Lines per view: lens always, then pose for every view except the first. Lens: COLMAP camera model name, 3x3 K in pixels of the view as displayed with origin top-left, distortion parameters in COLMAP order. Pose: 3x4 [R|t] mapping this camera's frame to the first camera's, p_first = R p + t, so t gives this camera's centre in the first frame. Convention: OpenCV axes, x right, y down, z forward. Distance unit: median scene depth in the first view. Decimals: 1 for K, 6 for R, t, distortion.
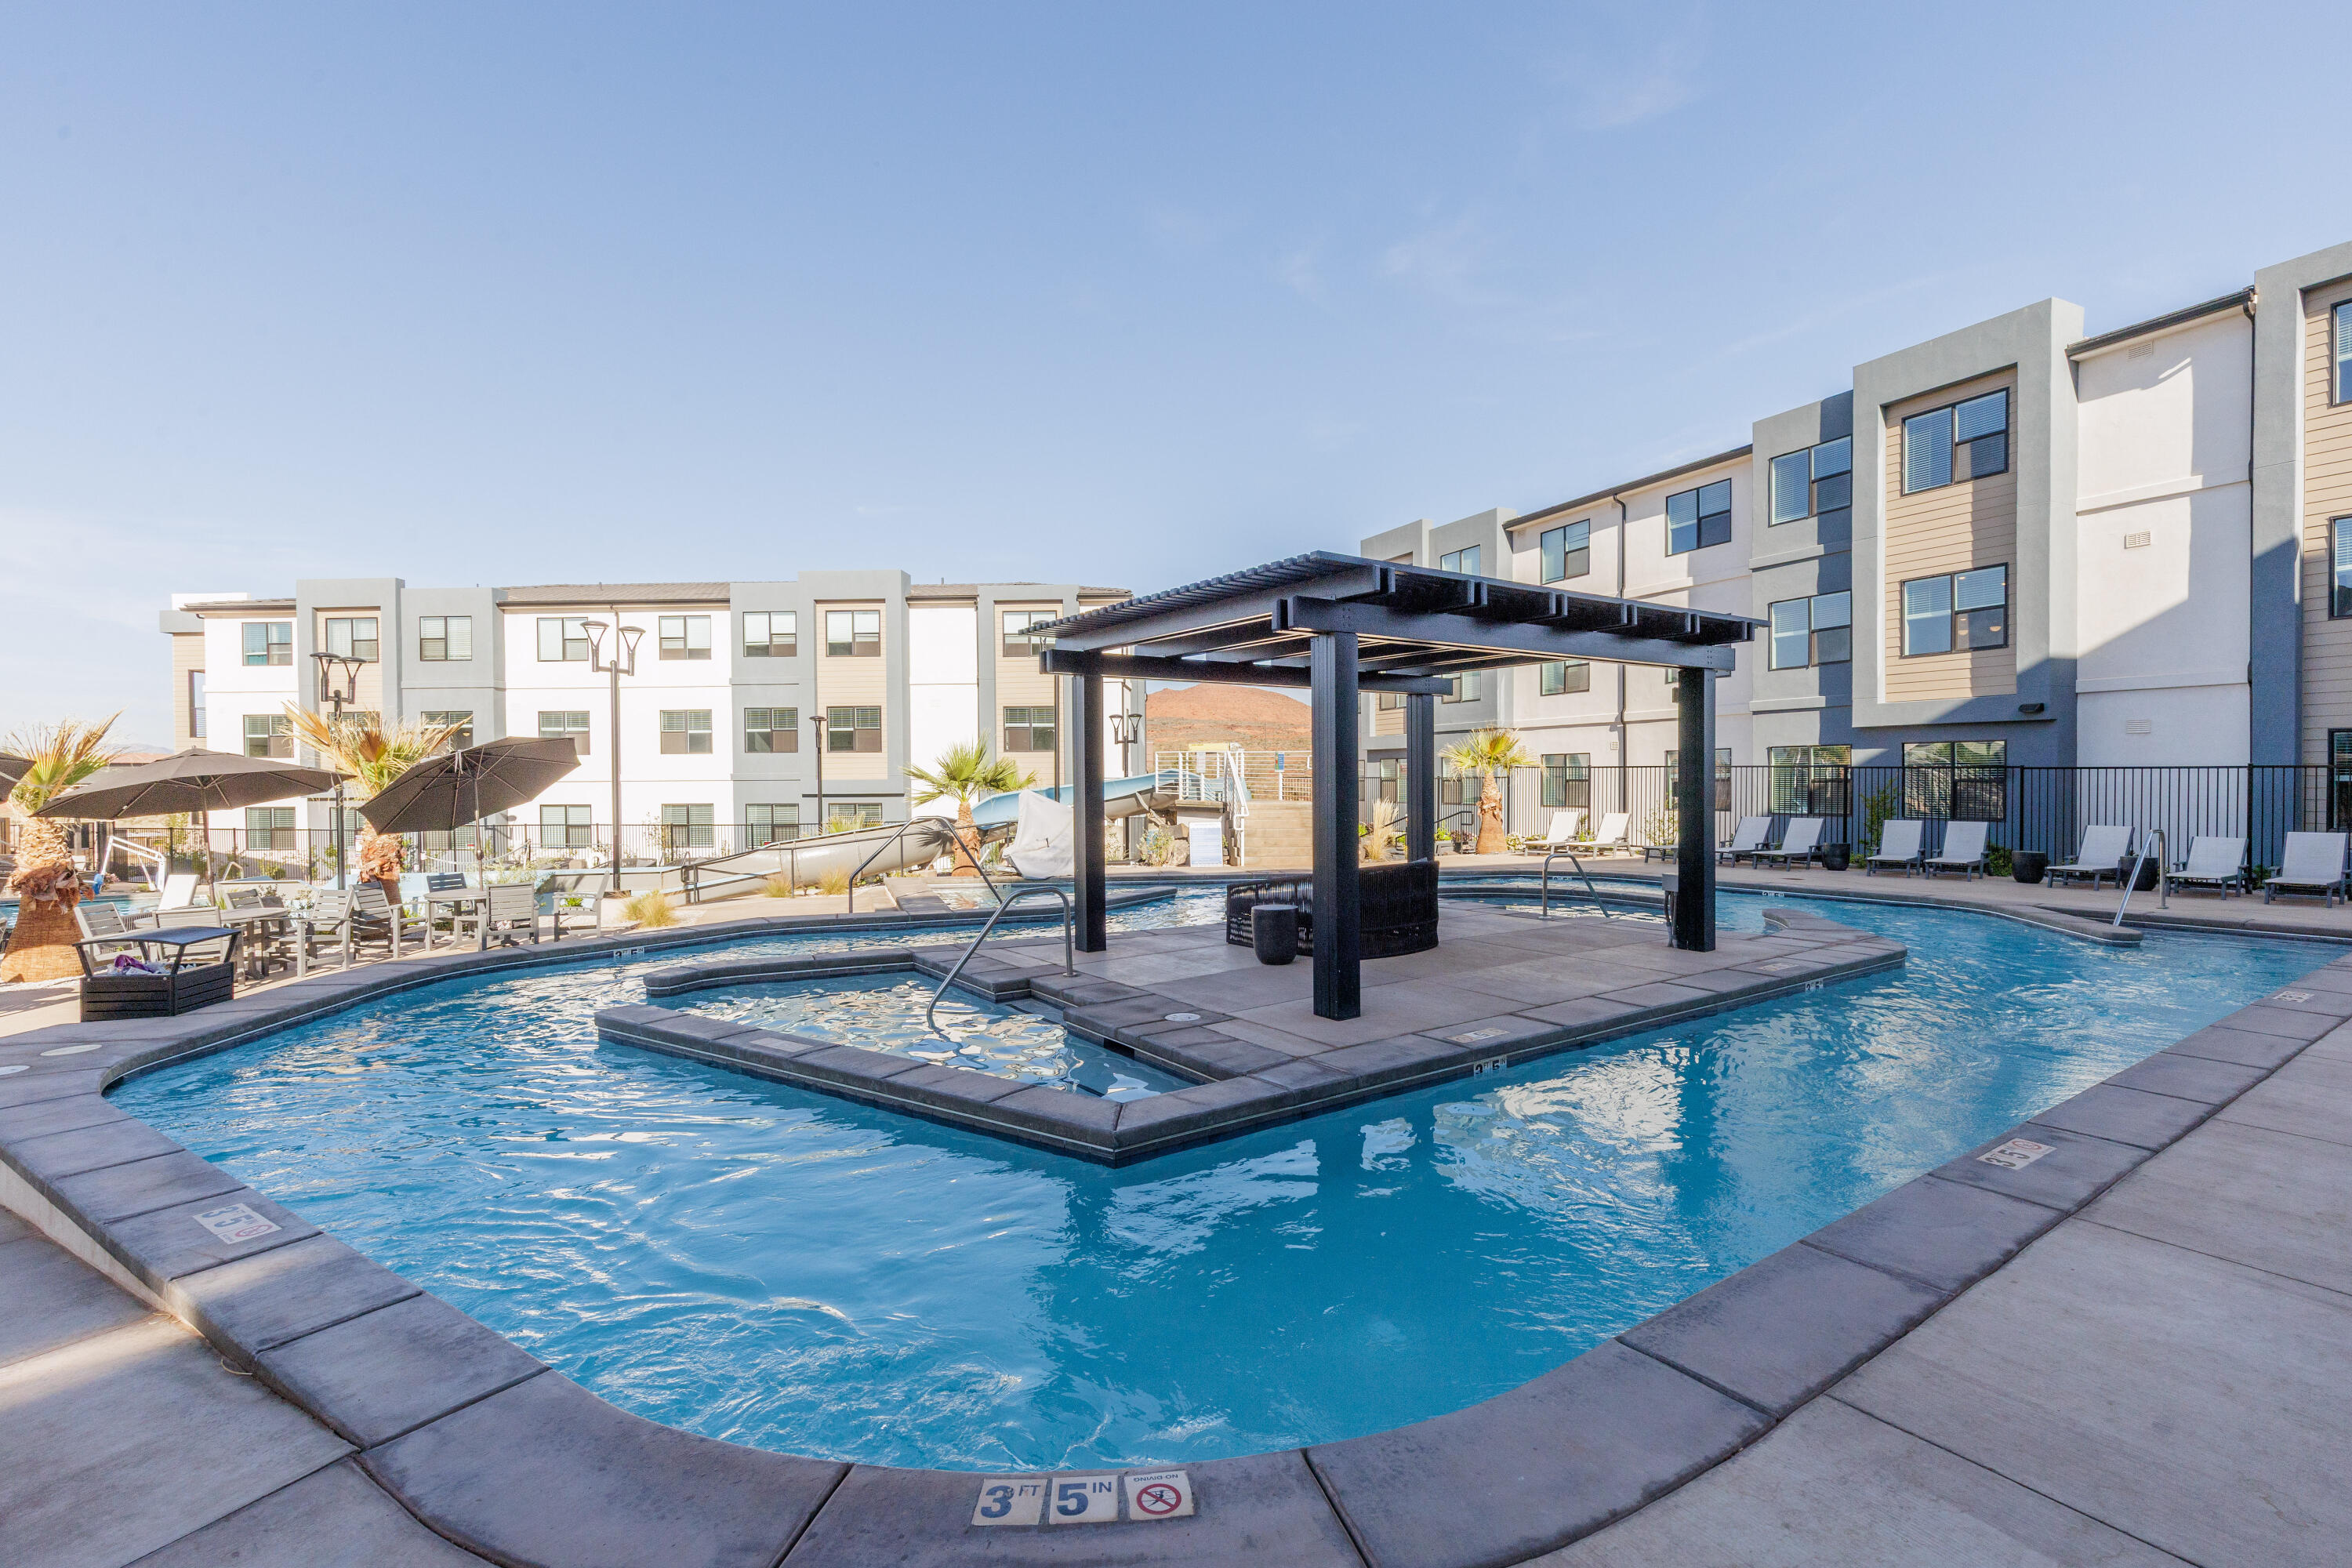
lens RADIAL K [[1041.5, 0, 1180.2], [0, 1041.5, 777.5], [0, 0, 1]] dist [0.010386, -0.004353]
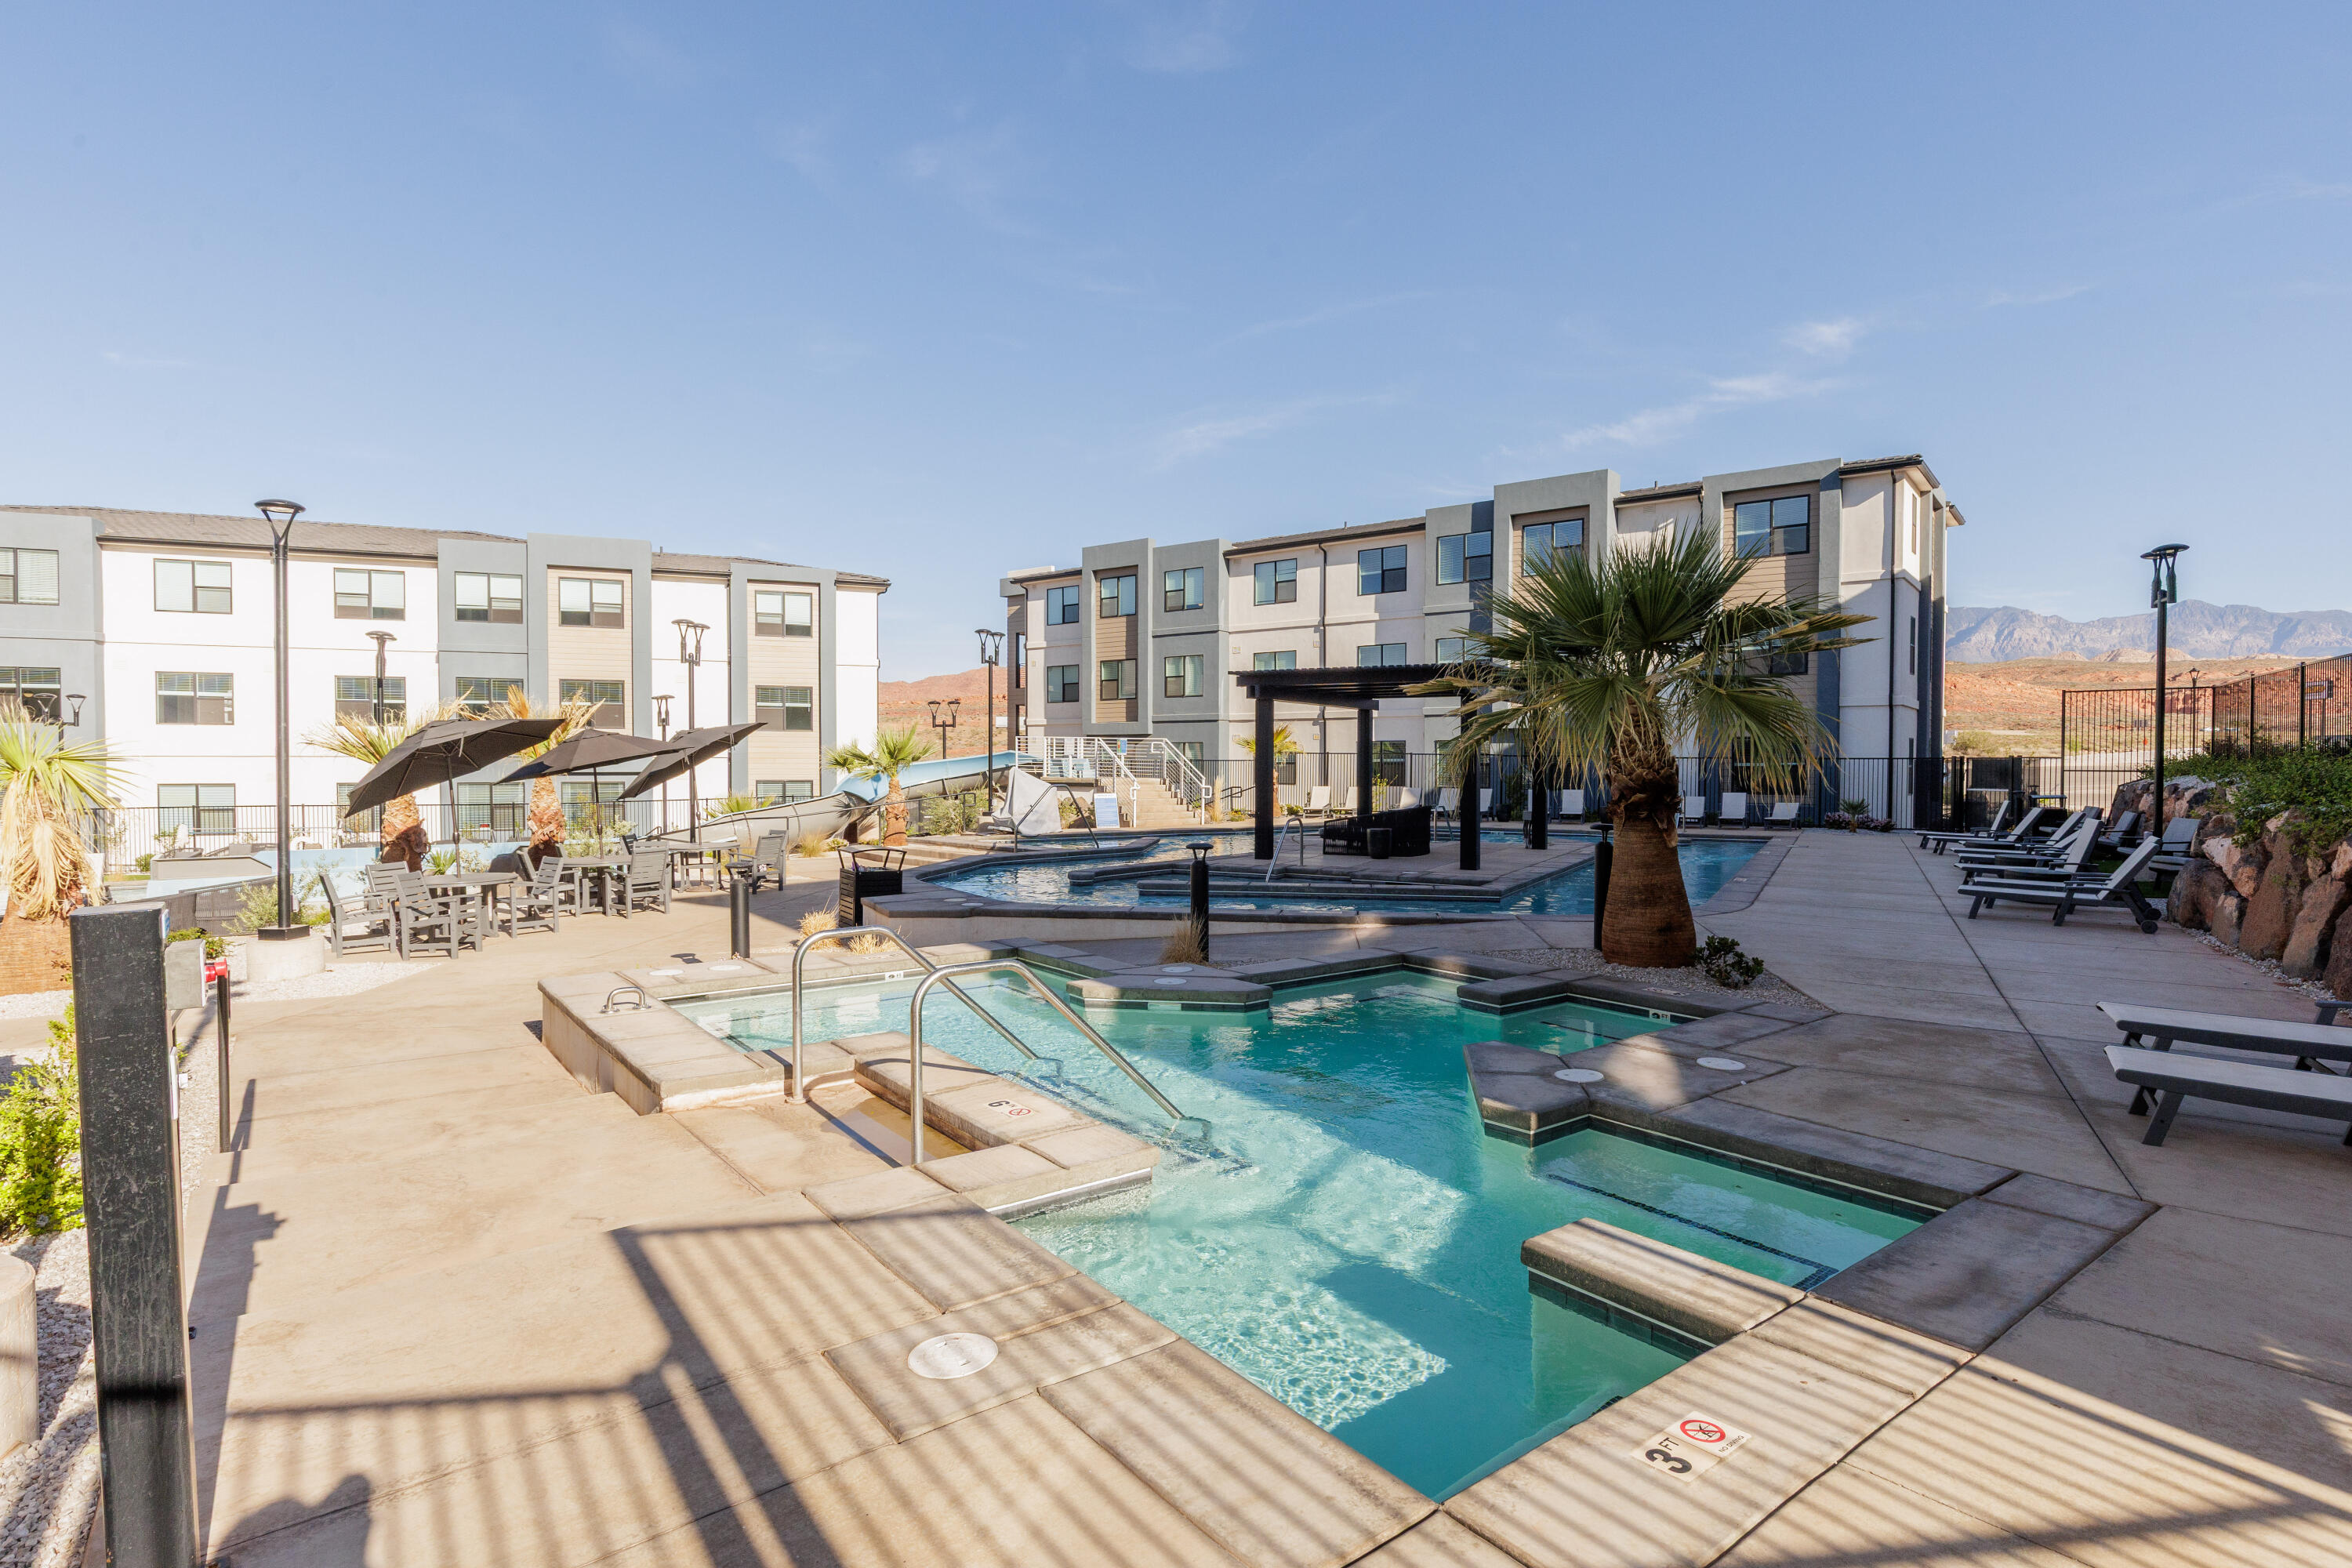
lens RADIAL K [[1143.3, 0, 1176.0], [0, 1143.3, 784.0], [0, 0, 1]] dist [-0.019300, -0.000440]
pose [[0.904324, -0.000146, 0.426847, -0.432121], [-0.008843, 0.999779, 0.019079, 0.003596], [-0.426755, -0.021028, 0.904123, -0.263562]]
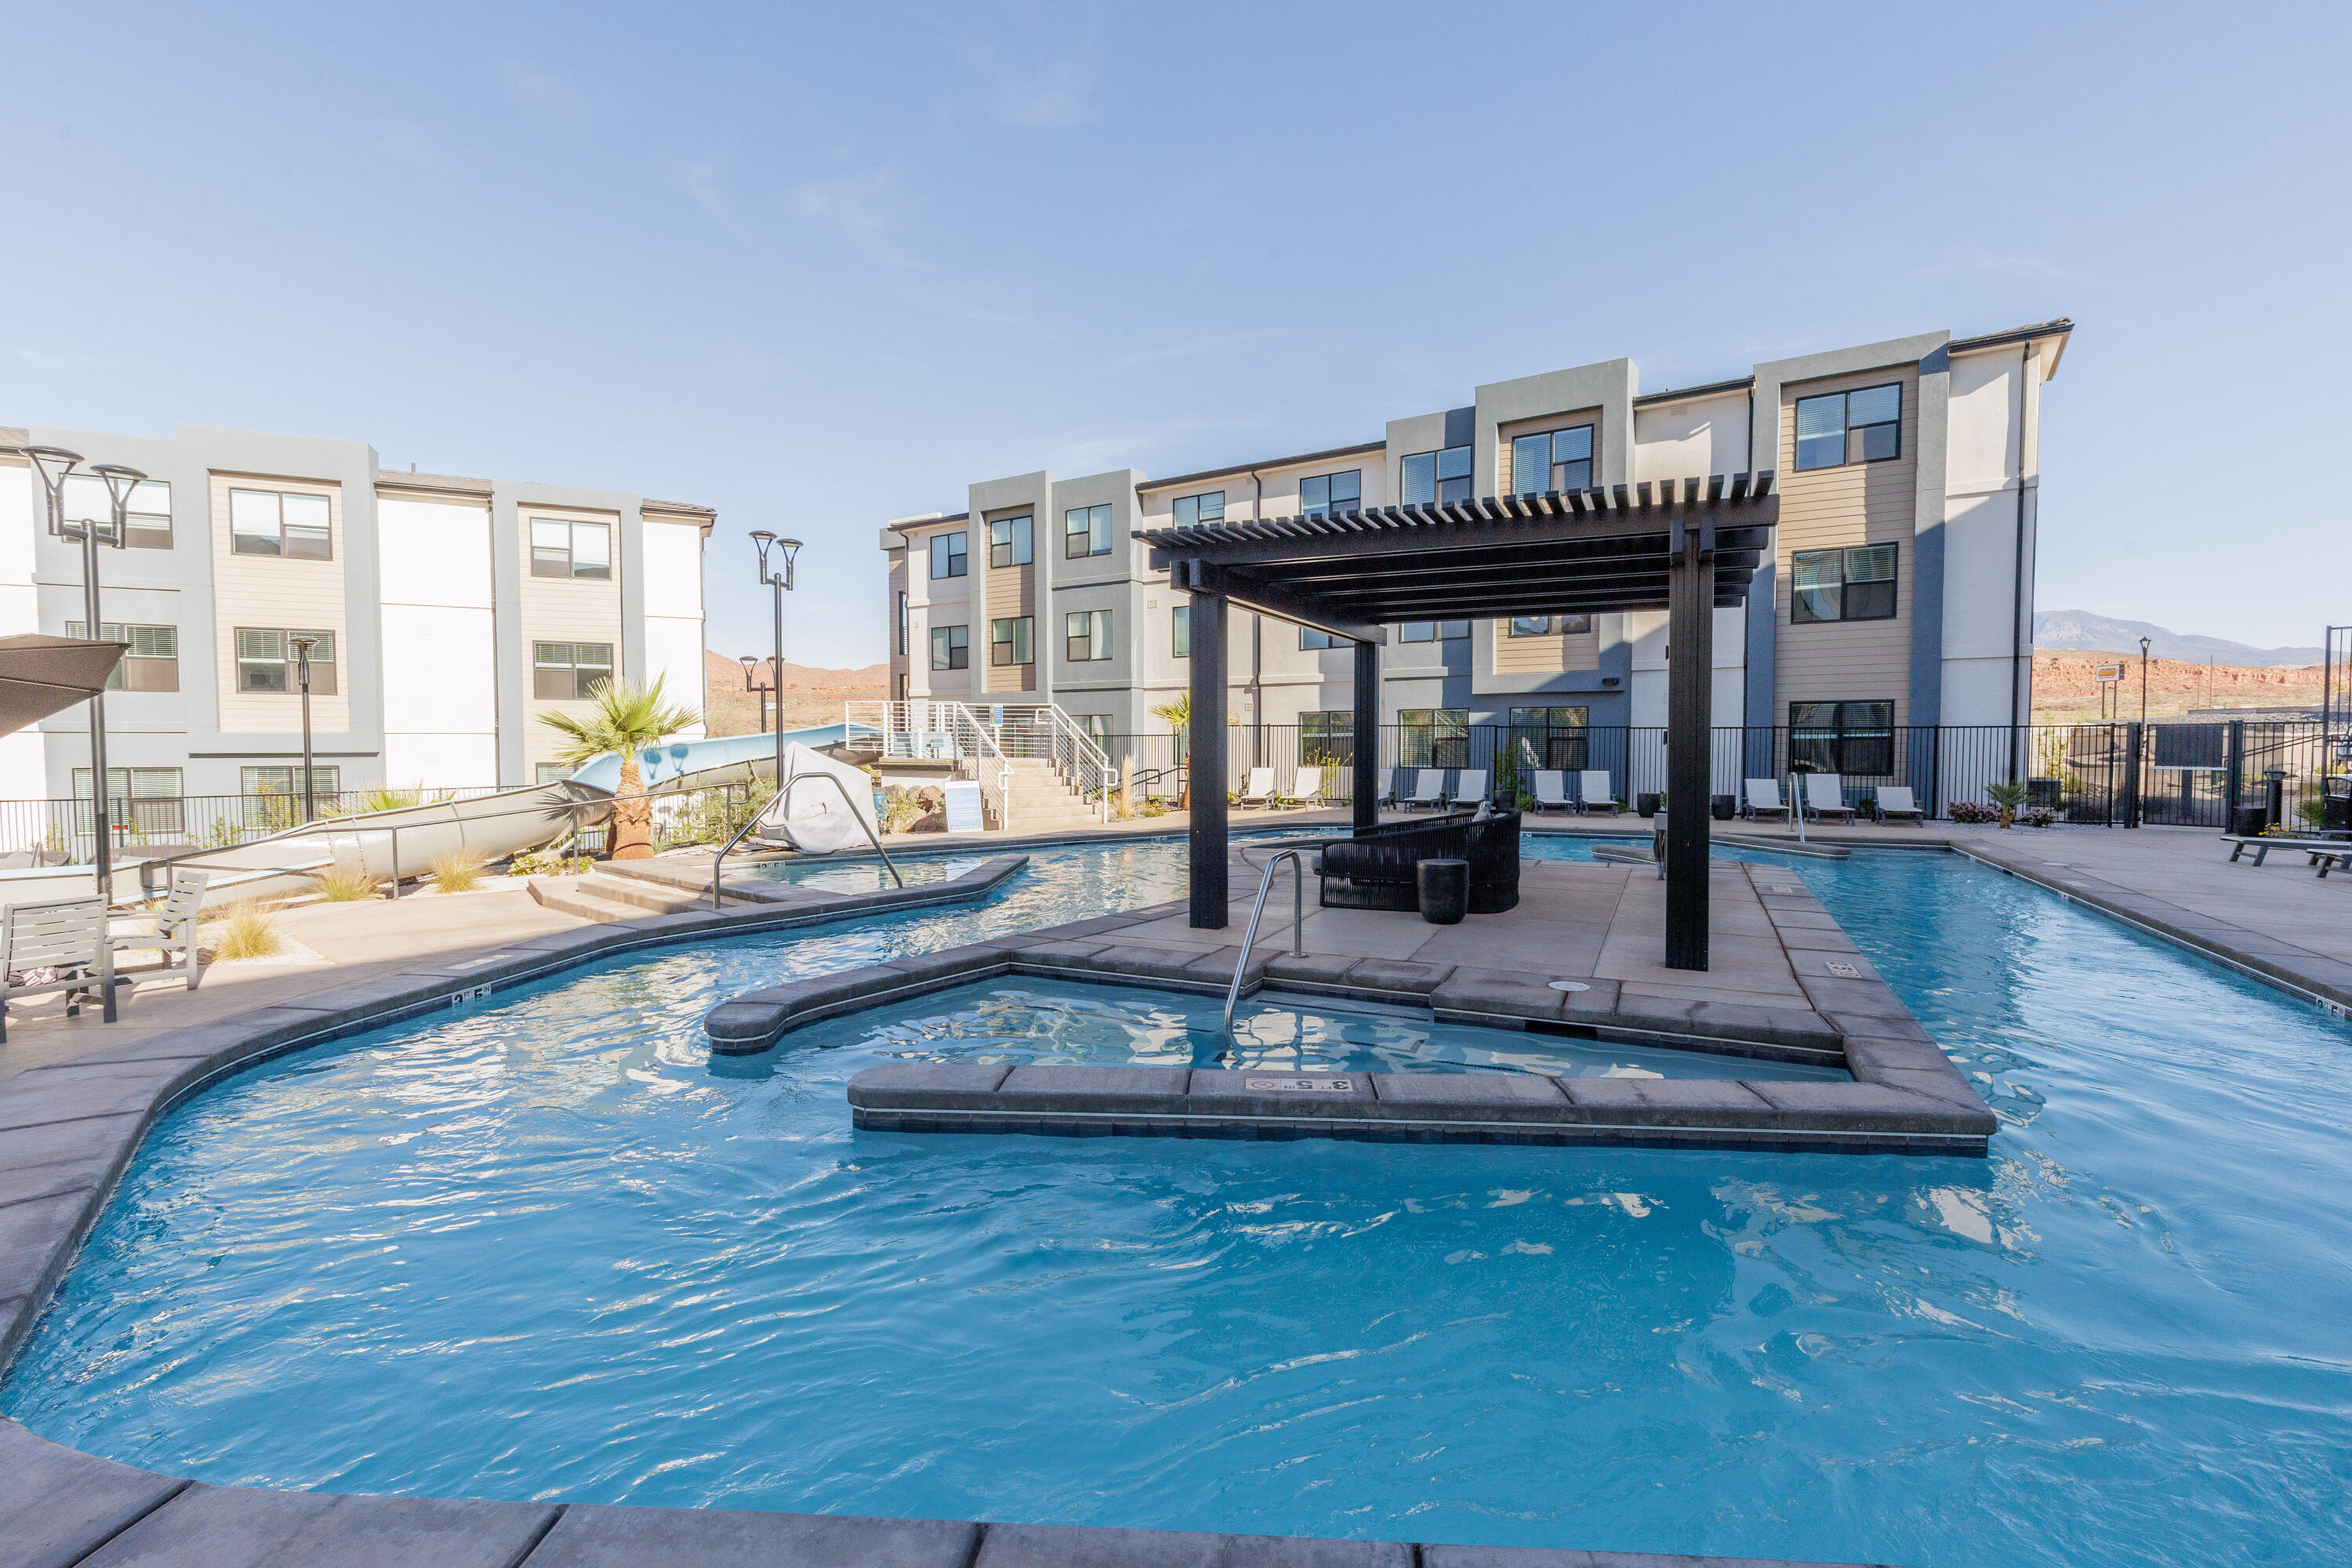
lens RADIAL K [[1041.5, 0, 1180.2], [0, 1041.5, 777.5], [0, 0, 1]] dist [0.010386, -0.004353]
pose [[0.867843, -0.012417, 0.496683, -0.221432], [-0.004884, 0.999426, 0.033520, 0.008608], [-0.496814, -0.031516, 0.867285, 0.127151]]
